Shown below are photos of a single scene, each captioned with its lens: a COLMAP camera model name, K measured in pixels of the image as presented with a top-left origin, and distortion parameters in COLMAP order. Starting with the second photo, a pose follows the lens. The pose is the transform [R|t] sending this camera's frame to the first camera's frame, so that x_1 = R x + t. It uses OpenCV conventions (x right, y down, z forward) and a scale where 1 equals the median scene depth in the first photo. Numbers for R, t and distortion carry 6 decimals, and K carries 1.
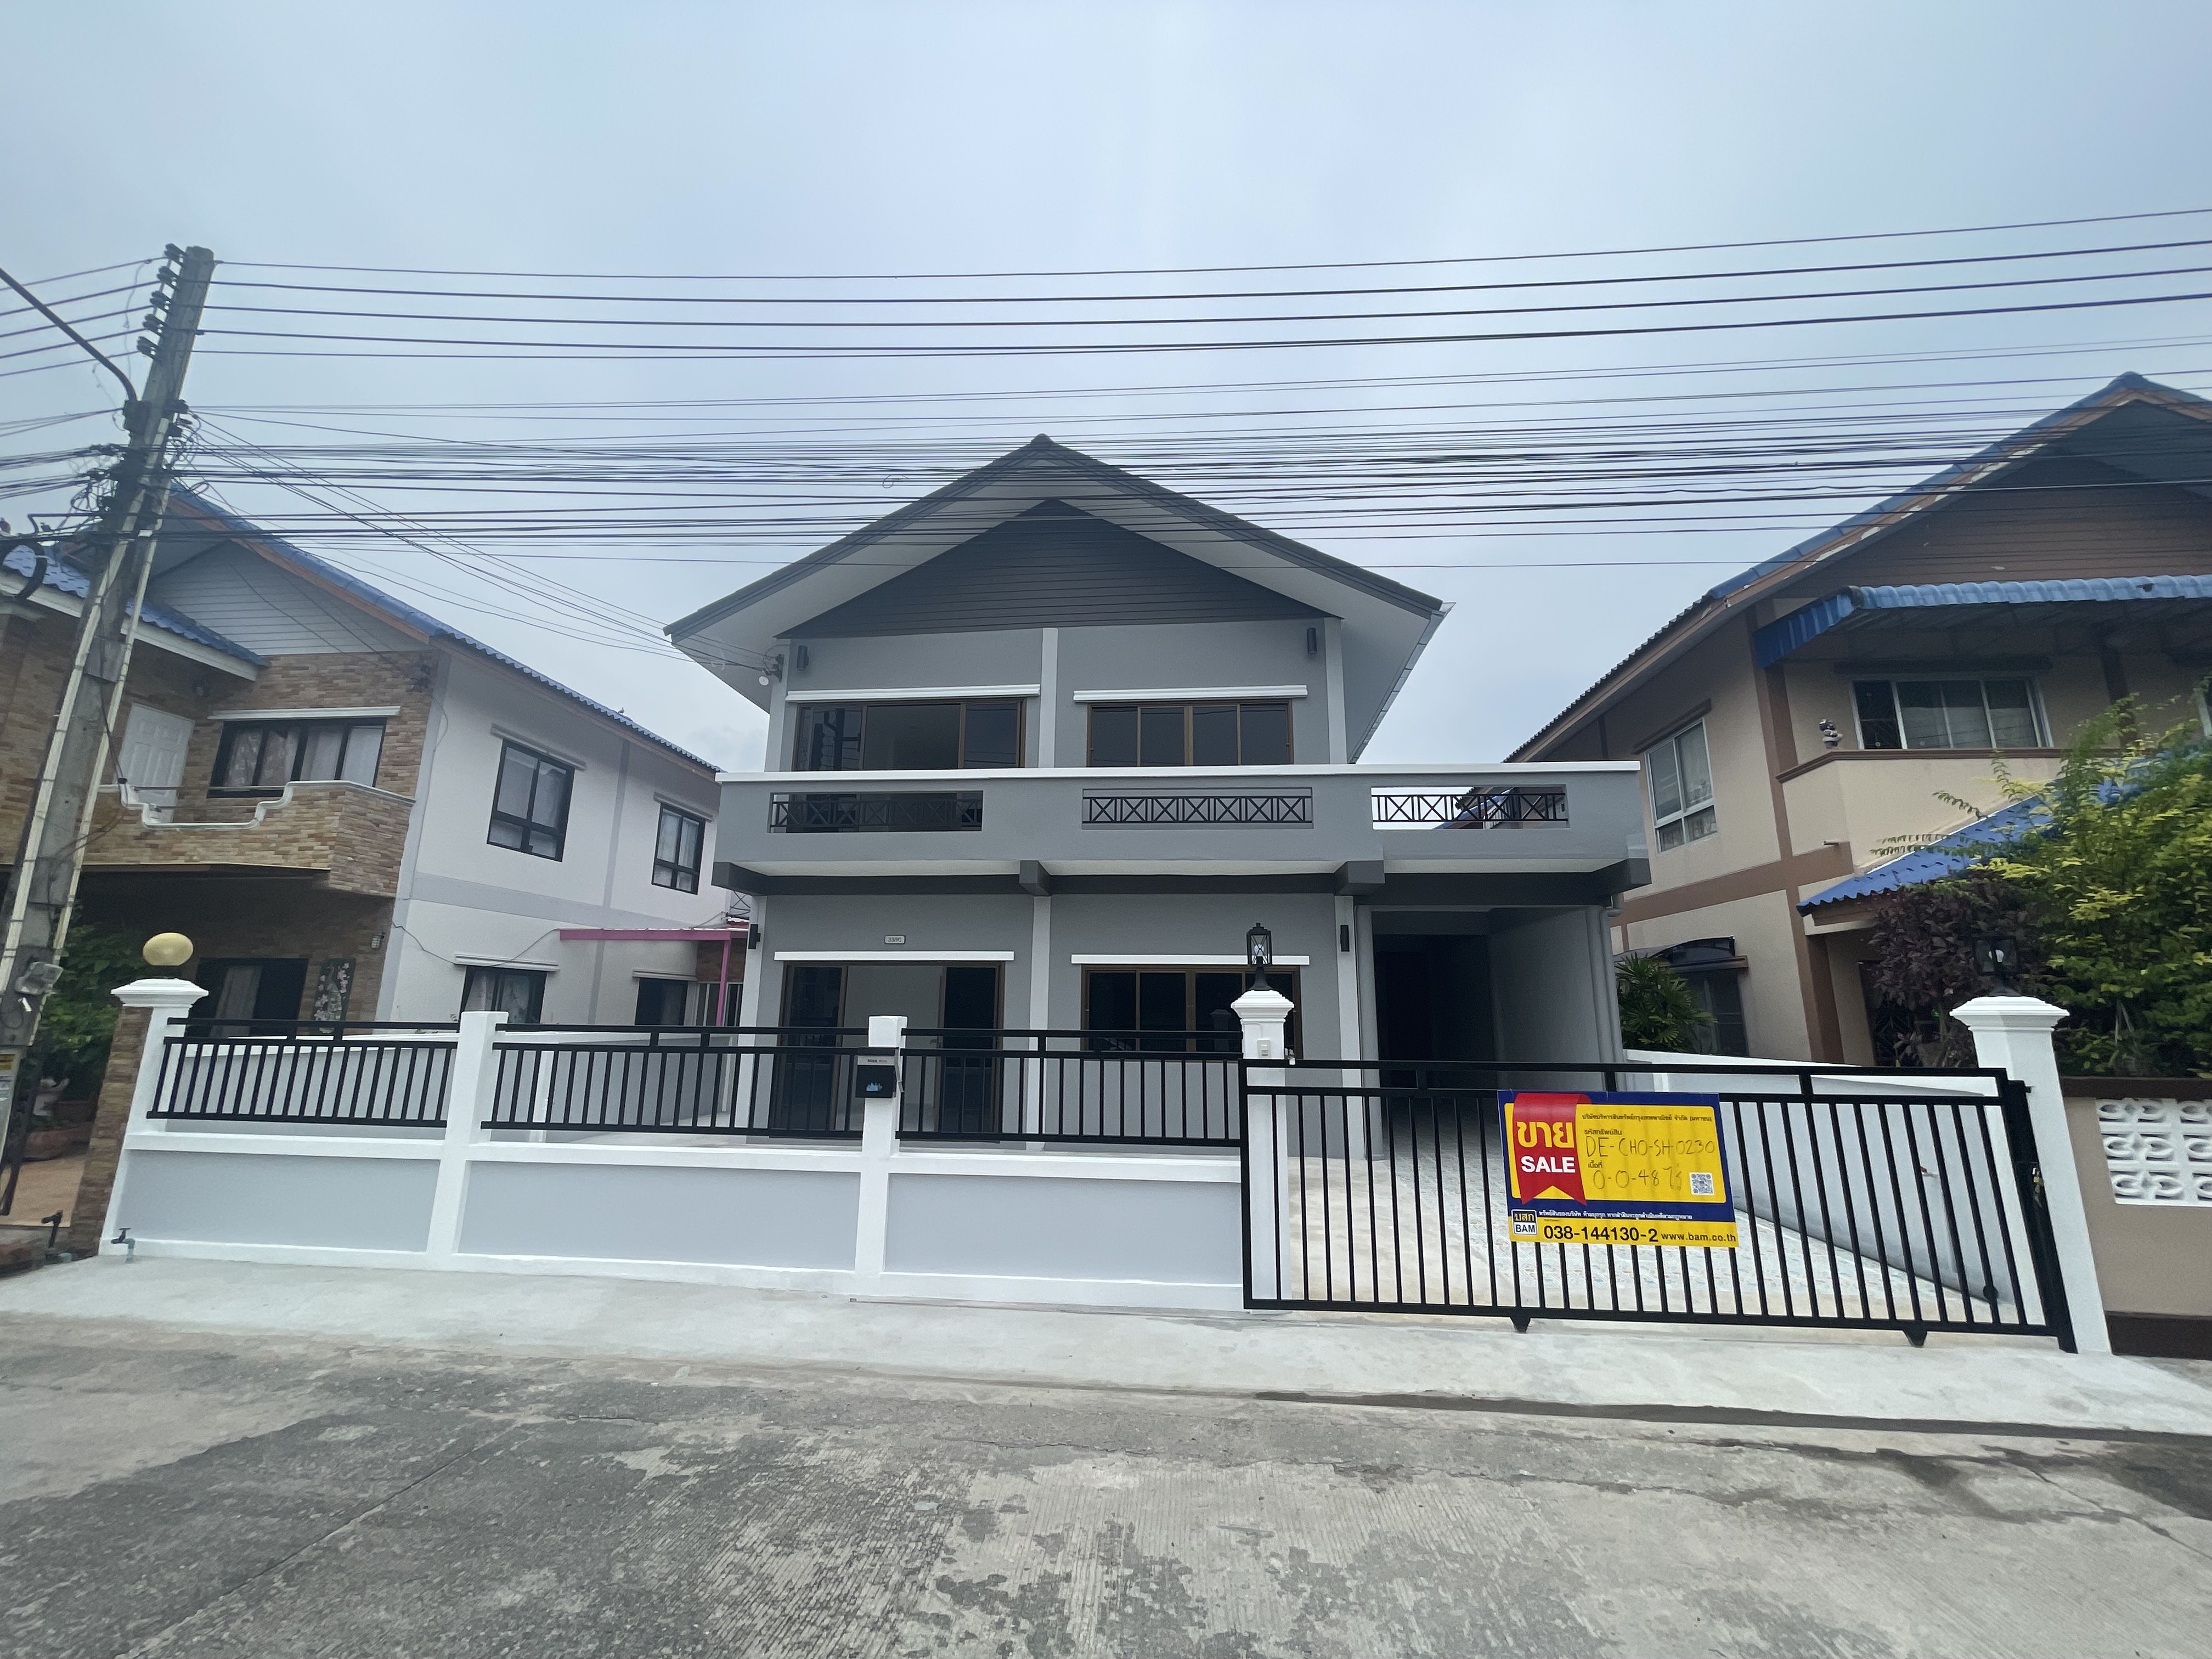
lens RADIAL K [[892.8, 0, 1106.7], [0, 892.8, 830.7], [0, 0, 1]] dist [-0.003145, 0.000313]
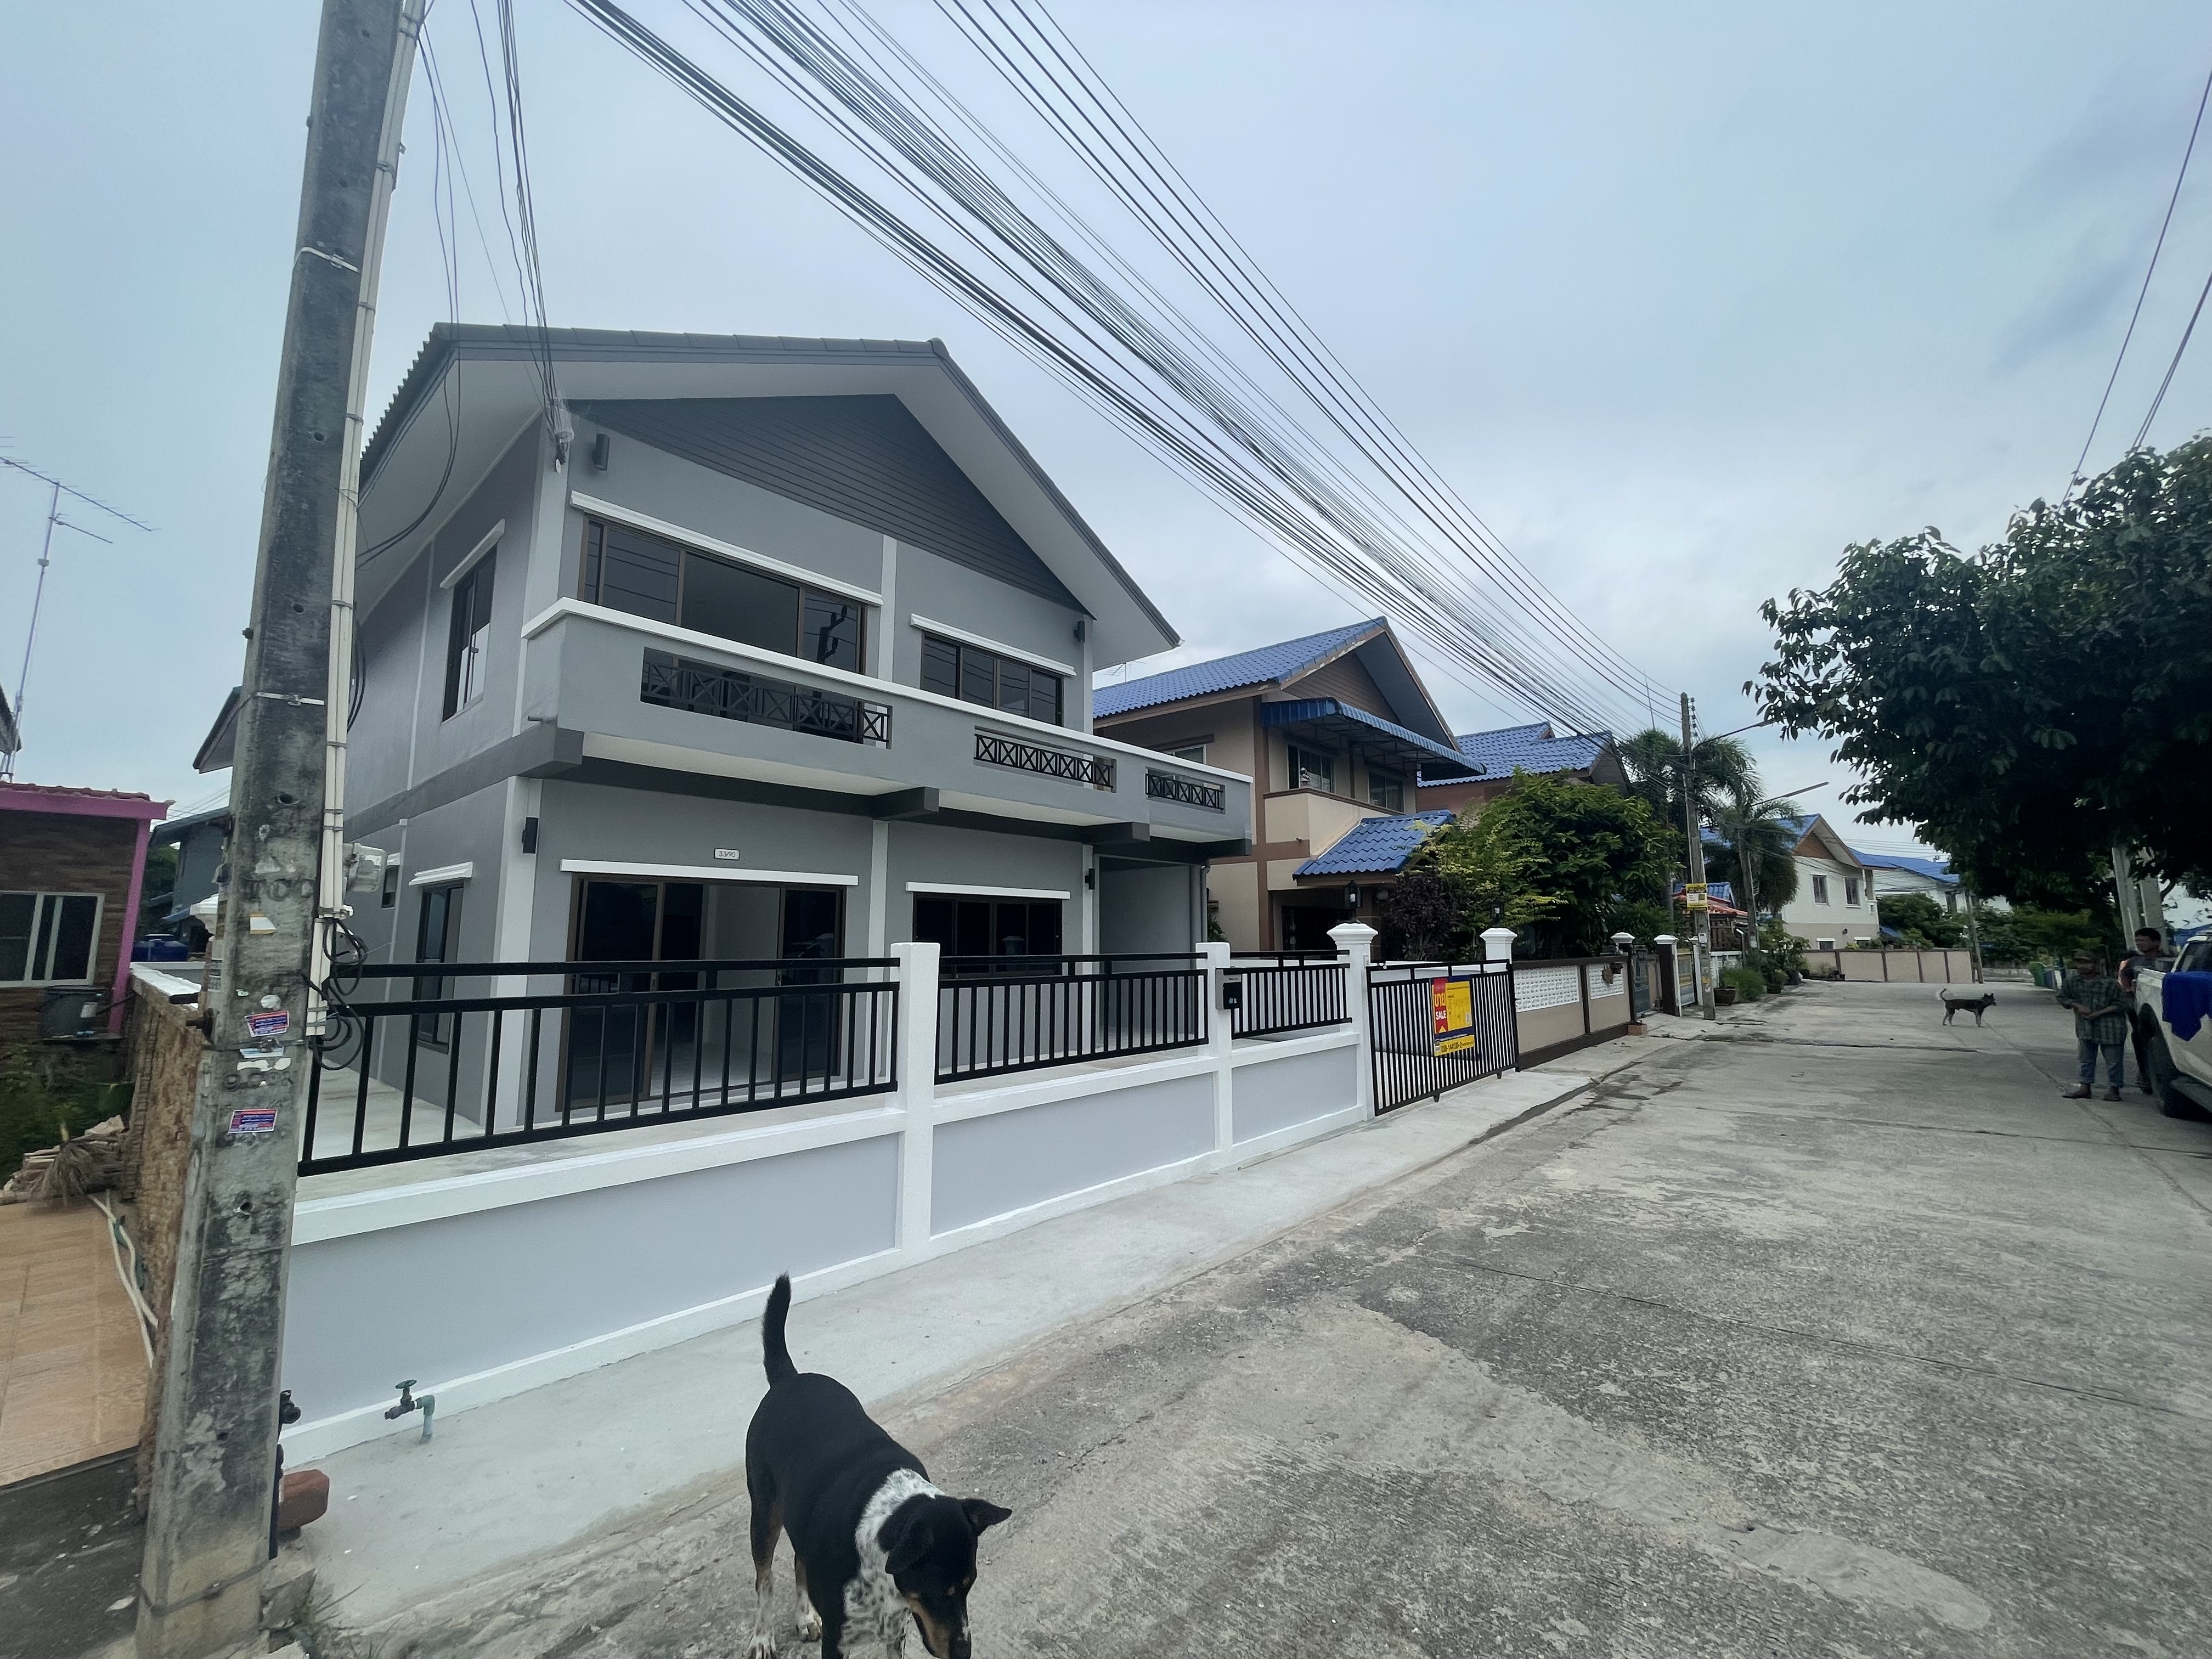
lens RADIAL K [[892.8, 0, 1108.3], [0, 892.8, 827.6], [0, 0, 1]] dist [-0.003145, 0.000313]
pose [[0.580439, 0.093019, 0.808974, -1.424022], [-0.156840, 0.987624, -0.001028, 0.088438], [-0.799057, -0.126282, 0.587844, 0.473952]]
